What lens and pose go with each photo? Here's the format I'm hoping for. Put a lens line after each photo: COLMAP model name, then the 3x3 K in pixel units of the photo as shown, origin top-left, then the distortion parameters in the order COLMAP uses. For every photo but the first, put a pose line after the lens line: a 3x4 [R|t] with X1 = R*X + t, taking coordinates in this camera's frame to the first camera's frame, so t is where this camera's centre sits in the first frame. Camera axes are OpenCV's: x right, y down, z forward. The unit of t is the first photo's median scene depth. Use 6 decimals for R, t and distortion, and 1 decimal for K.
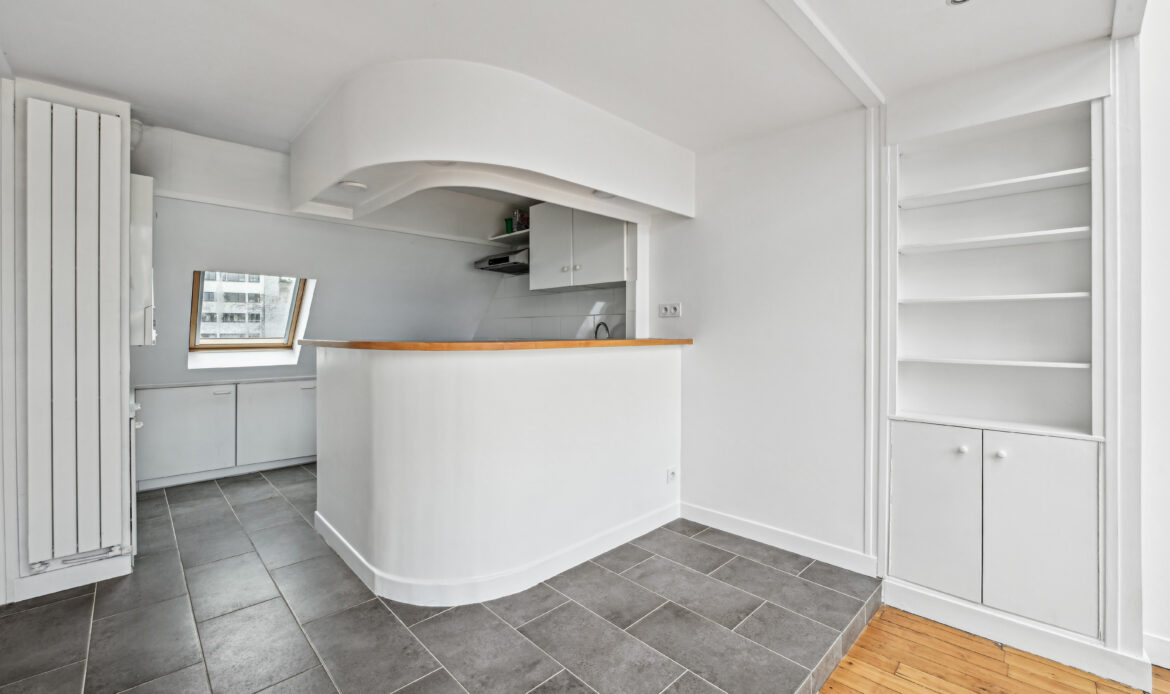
lens RADIAL K [[472.8, 0, 588.3], [0, 472.8, 334.0], [0, 0, 1]] dist [-0.008402, -0.000708]
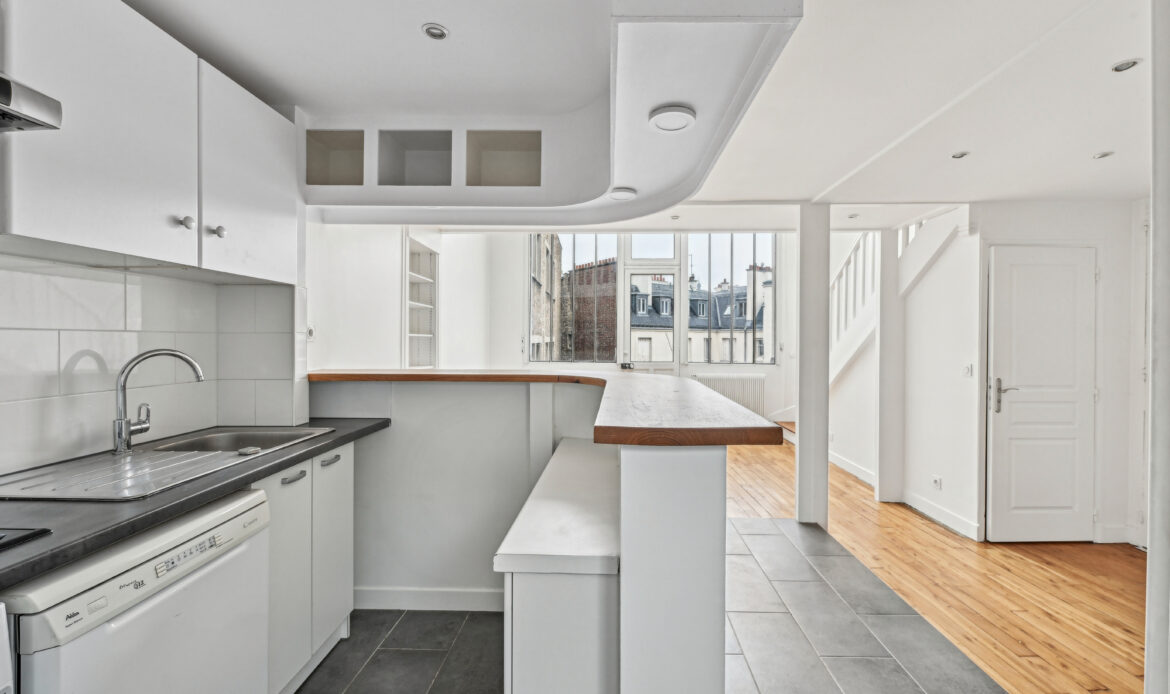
lens RADIAL K [[469.0, 0, 599.1], [0, 469.0, 341.0], [0, 0, 1]] dist [-0.006955, -0.000466]
pose [[-0.694982, -0.004951, 0.719010, -0.950039], [-0.001500, 0.999984, 0.005436, -0.059571], [-0.719025, 0.002699, -0.694979, 1.640904]]
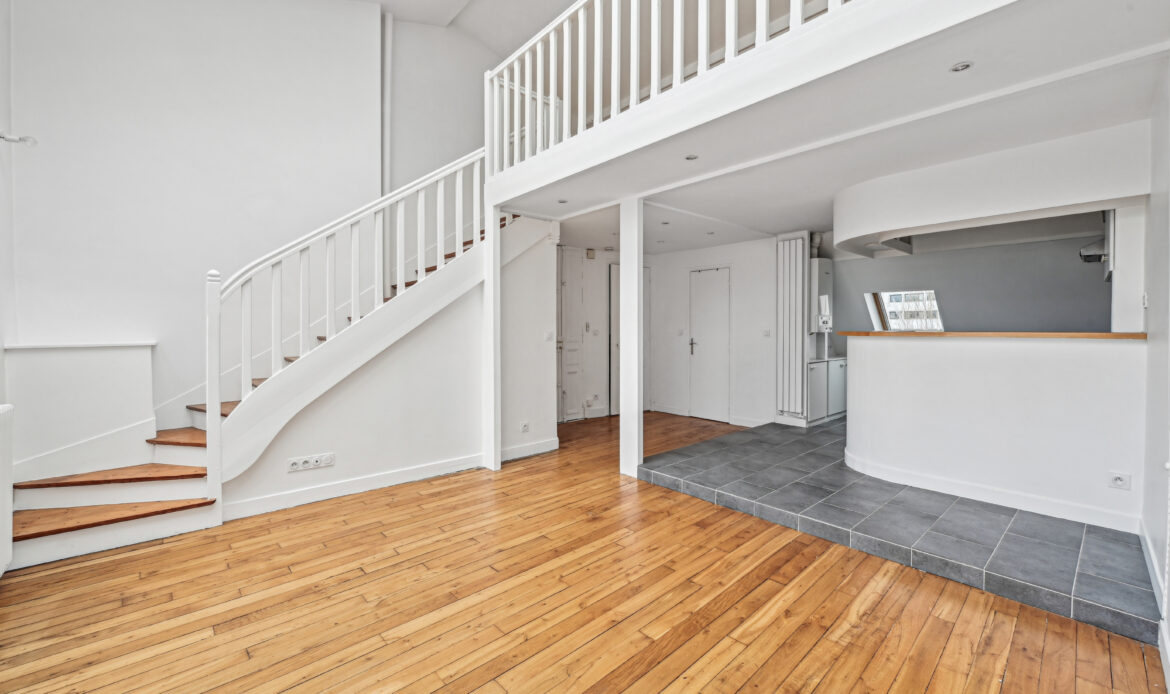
lens RADIAL K [[471.5, 0, 593.8], [0, 471.5, 336.6], [0, 0, 1]] dist [-0.005636, -0.000285]
pose [[-0.045703, 0.017336, -0.998805, 1.512081], [-0.001734, 0.999847, 0.017434, 0.005710], [0.998954, 0.002528, -0.045666, 0.027184]]
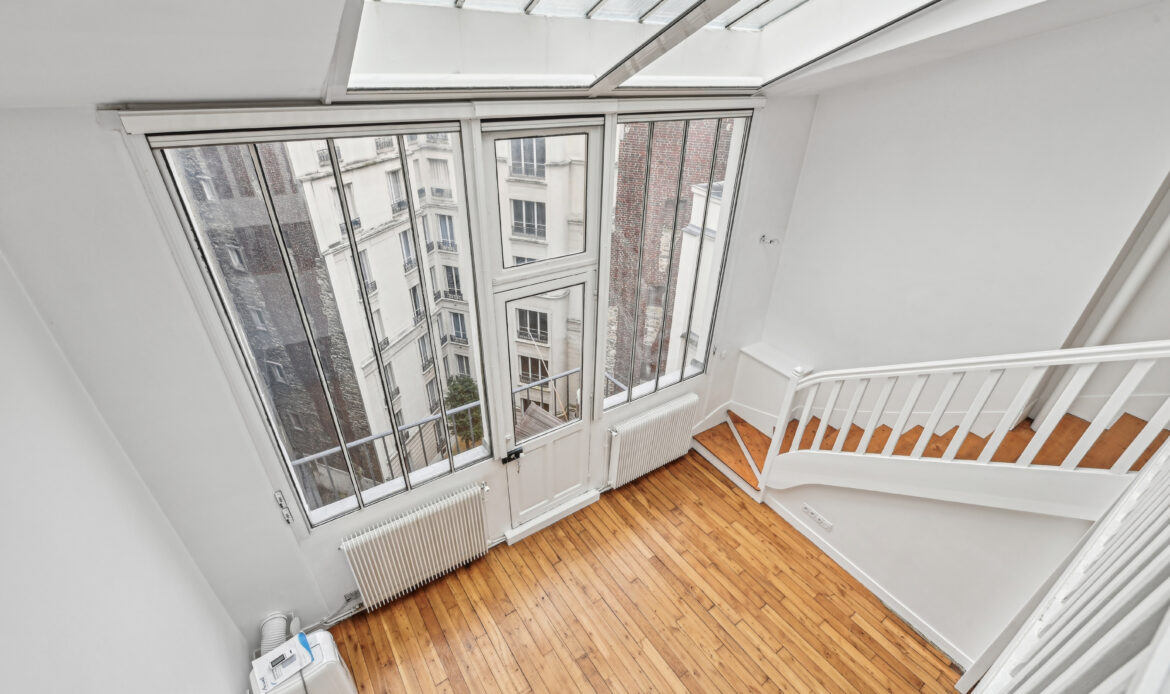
lens RADIAL K [[484.5, 0, 585.0], [0, 484.5, 347.0], [0, 0, 1]] dist [-0.008635, -0.000212]
pose [[-0.980597, -0.121959, 0.153478, 0.728247], [-0.024017, 0.851758, 0.523385, -1.185295], [-0.194558, 0.509544, -0.838160, 0.537634]]
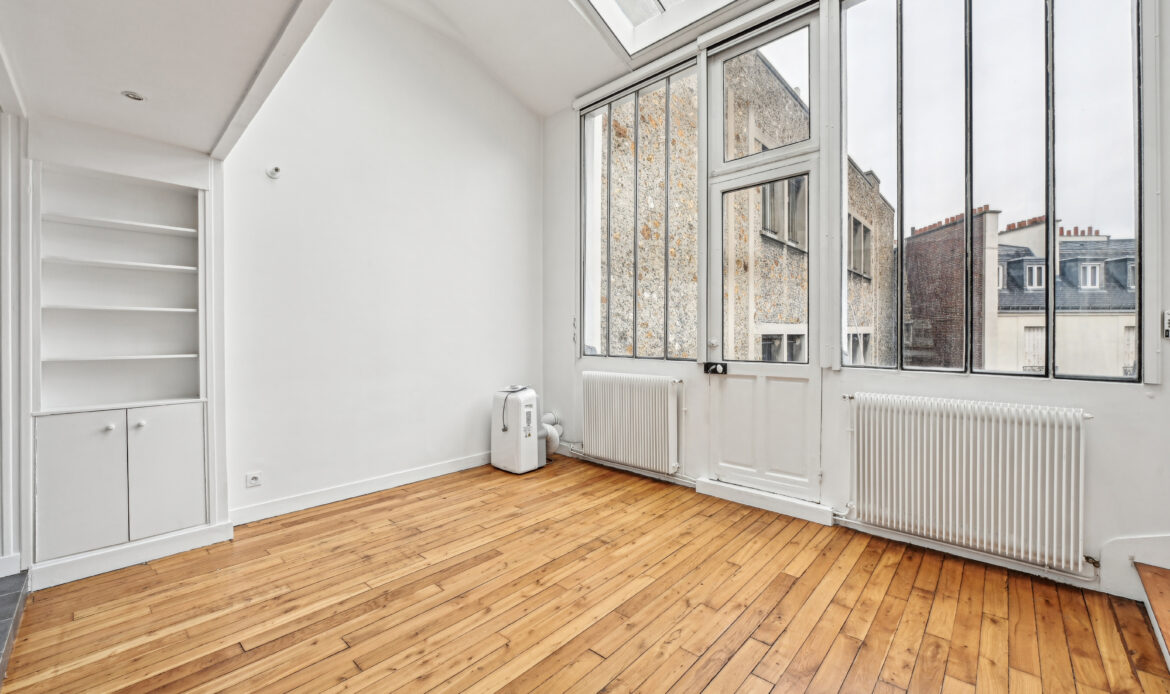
lens RADIAL K [[472.8, 0, 588.3], [0, 472.8, 334.0], [0, 0, 1]] dist [-0.008402, -0.000708]
pose [[-0.030618, 0.000813, 0.999531, -0.457524], [0.007020, 0.999975, -0.000598, 0.004266], [-0.999507, 0.006998, -0.030622, -0.226357]]
